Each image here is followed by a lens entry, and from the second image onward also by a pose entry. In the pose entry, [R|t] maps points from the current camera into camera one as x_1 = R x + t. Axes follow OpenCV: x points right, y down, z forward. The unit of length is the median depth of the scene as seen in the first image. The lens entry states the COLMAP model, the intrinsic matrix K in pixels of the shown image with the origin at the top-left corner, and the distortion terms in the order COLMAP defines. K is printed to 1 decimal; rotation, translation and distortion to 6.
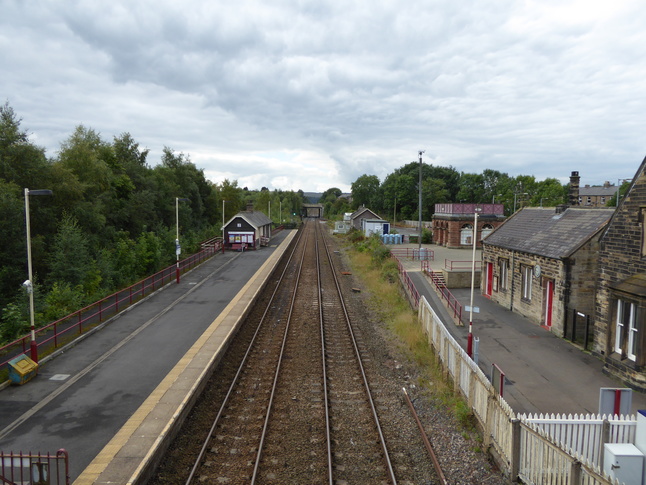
lens RADIAL K [[461.2, 0, 327.1], [0, 461.2, 243.0], [0, 0, 1]] dist [-0.031152, 0.001313]
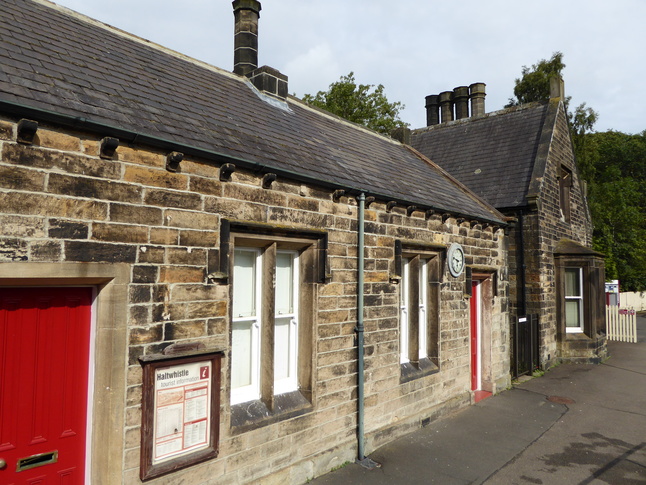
lens RADIAL K [[471.8, 0, 323.0], [0, 471.8, 242.5], [0, 0, 1]] dist [-0.025567, 0.003795]
pose [[-0.746750, 0.023817, 0.664678, 0.288398], [0.027192, 0.999616, -0.005269, 0.046001], [-0.664548, 0.014139, -0.747111, 1.318942]]
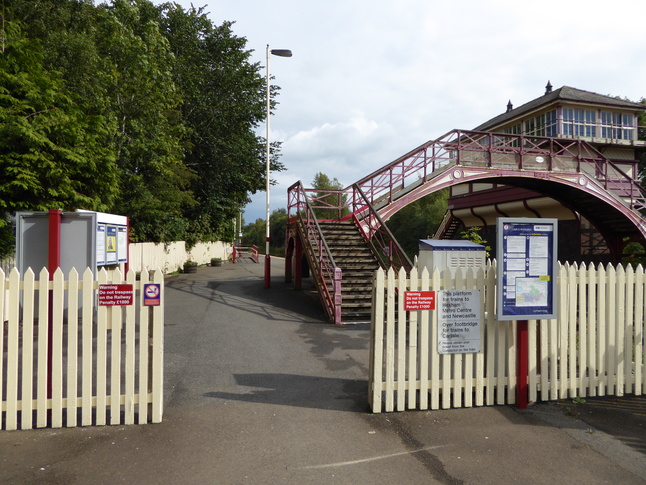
lens RADIAL K [[461.2, 0, 327.1], [0, 461.2, 243.0], [0, 0, 1]] dist [-0.031152, 0.001313]
pose [[-0.975496, -0.023115, -0.218799, 0.388517], [-0.037911, 0.997251, 0.063669, 0.131891], [0.216726, 0.070404, -0.973690, 0.633244]]
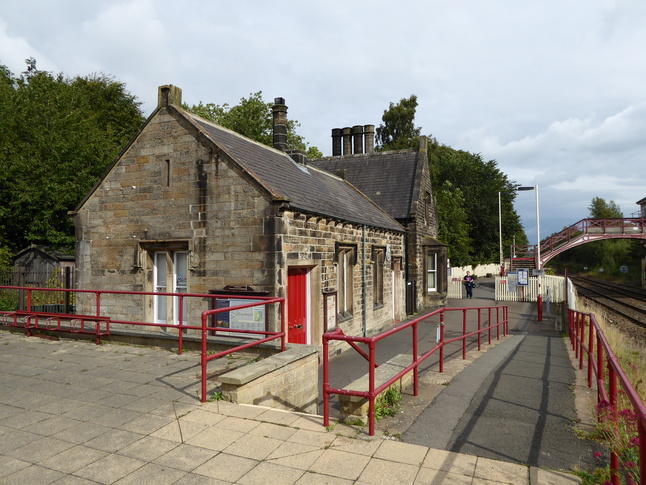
lens RADIAL K [[461.2, 0, 327.1], [0, 461.2, 243.0], [0, 0, 1]] dist [-0.031152, 0.001313]
pose [[-0.917906, -0.003150, 0.396786, 0.260509], [0.015655, 0.998902, 0.044144, 0.013897], [-0.396490, 0.046732, -0.916849, 1.658010]]
